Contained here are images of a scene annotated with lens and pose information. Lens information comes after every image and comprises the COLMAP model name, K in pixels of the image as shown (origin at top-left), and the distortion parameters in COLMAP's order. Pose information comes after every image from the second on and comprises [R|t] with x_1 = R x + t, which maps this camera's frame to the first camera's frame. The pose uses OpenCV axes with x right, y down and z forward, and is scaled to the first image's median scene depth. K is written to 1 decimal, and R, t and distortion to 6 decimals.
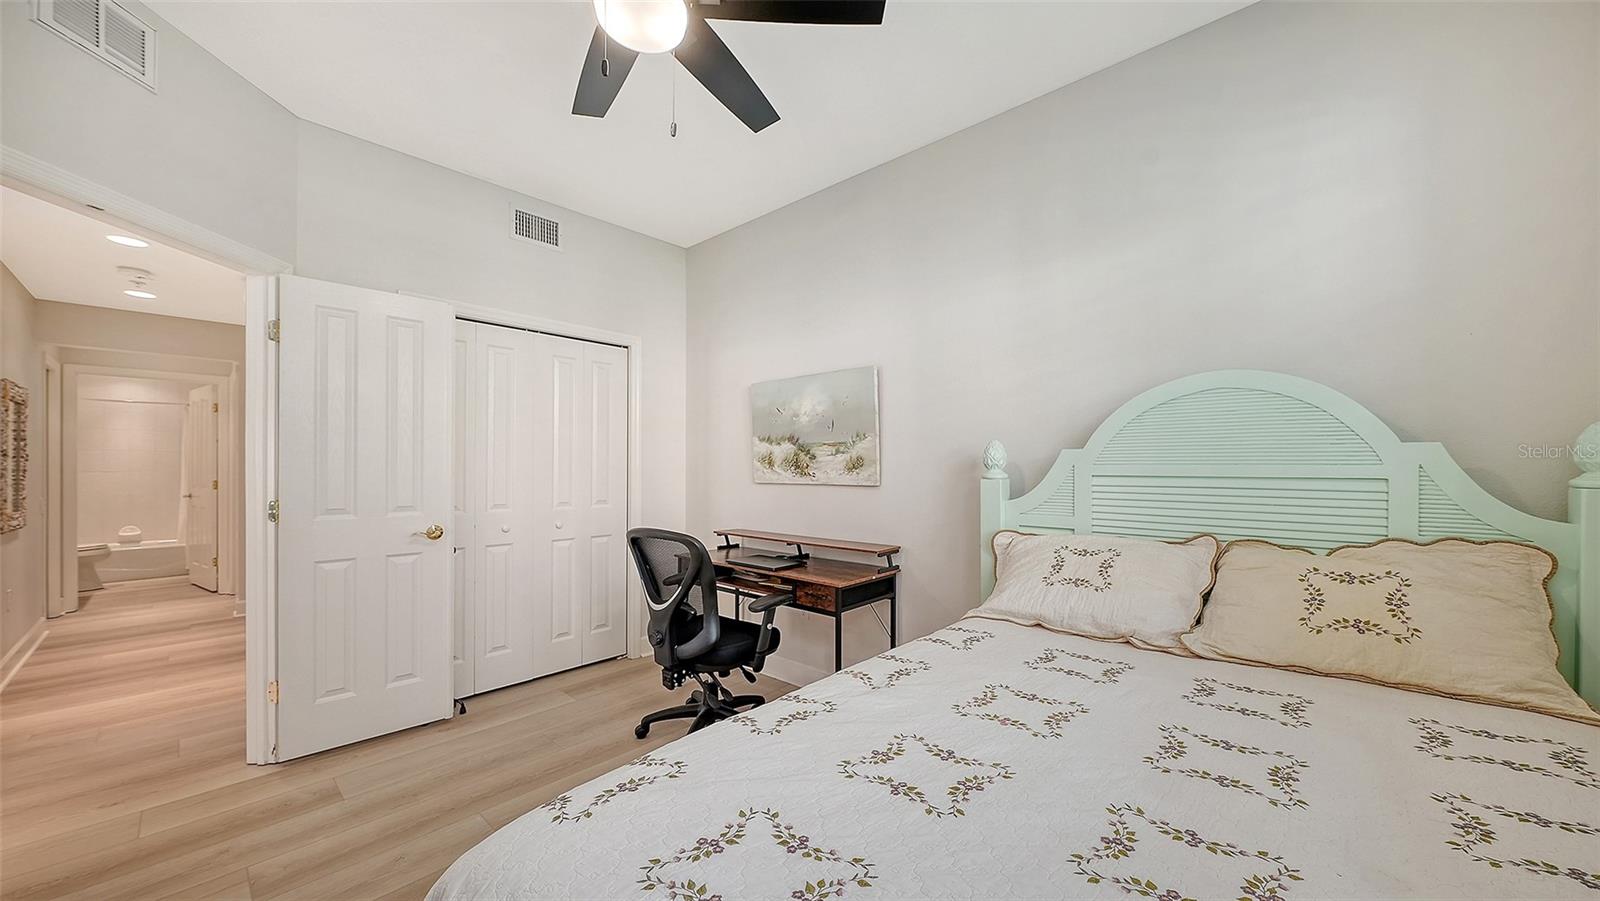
lens RADIAL K [[557.8, 0, 786.0], [0, 557.8, 465.5], [0, 0, 1]] dist [-0.001767, -0.000075]
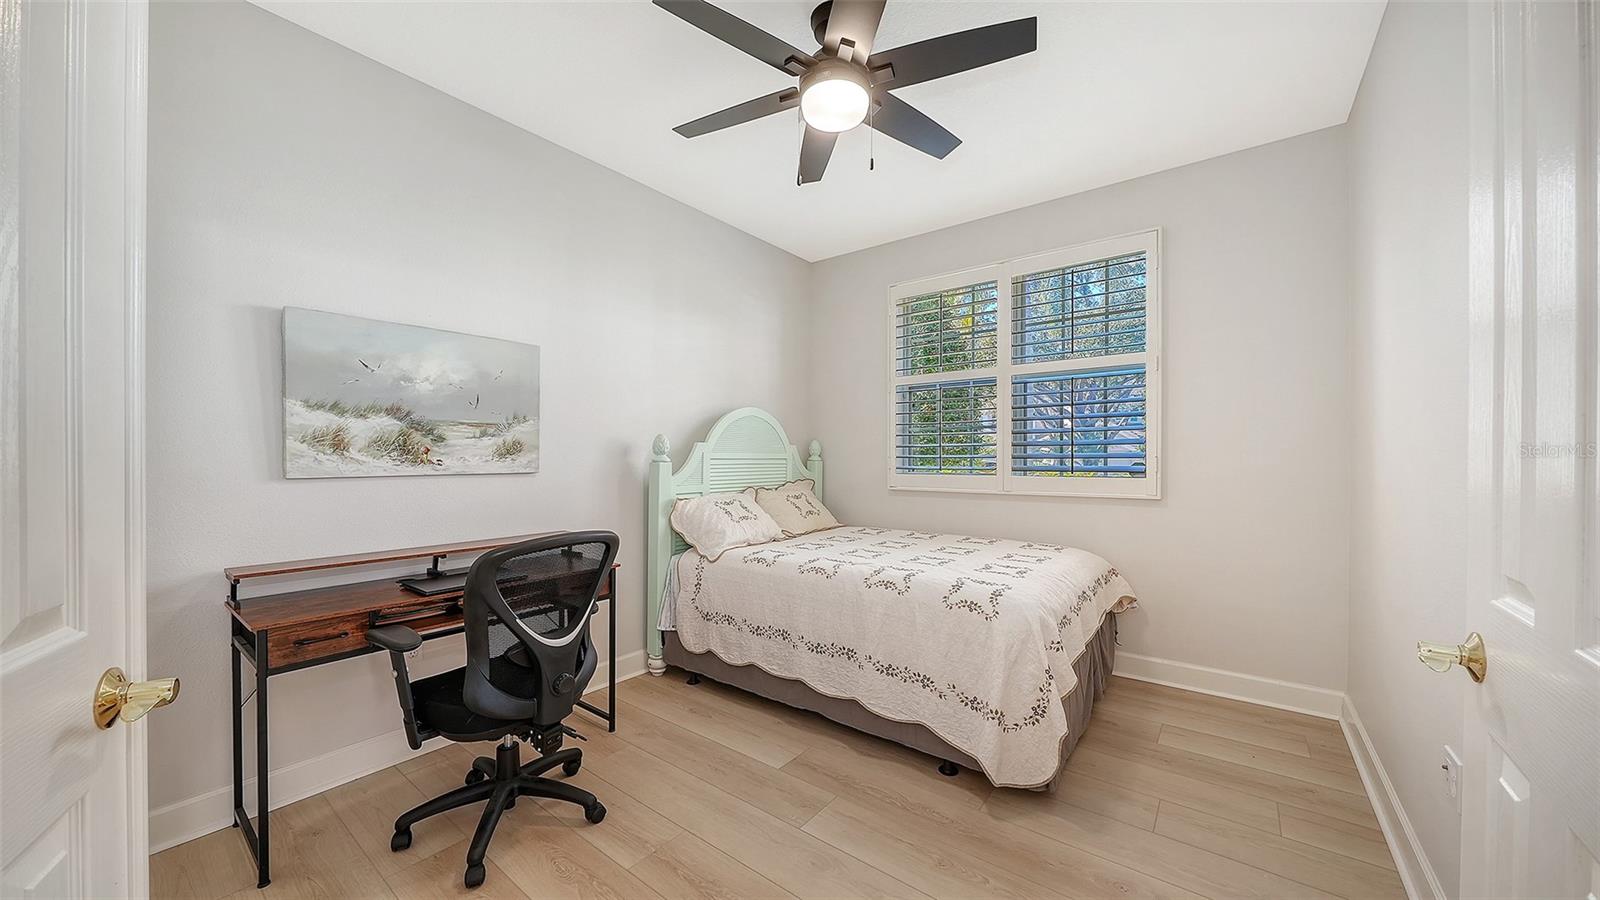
lens RADIAL K [[562.9, 0, 797.3], [0, 562.9, 456.8], [0, 0, 1]] dist [-0.001935, -0.000079]
pose [[-0.097748, -0.007818, 0.995180, -0.757879], [-0.012213, 0.999903, 0.006655, -0.002131], [-0.995136, -0.011503, -0.097834, 0.591502]]
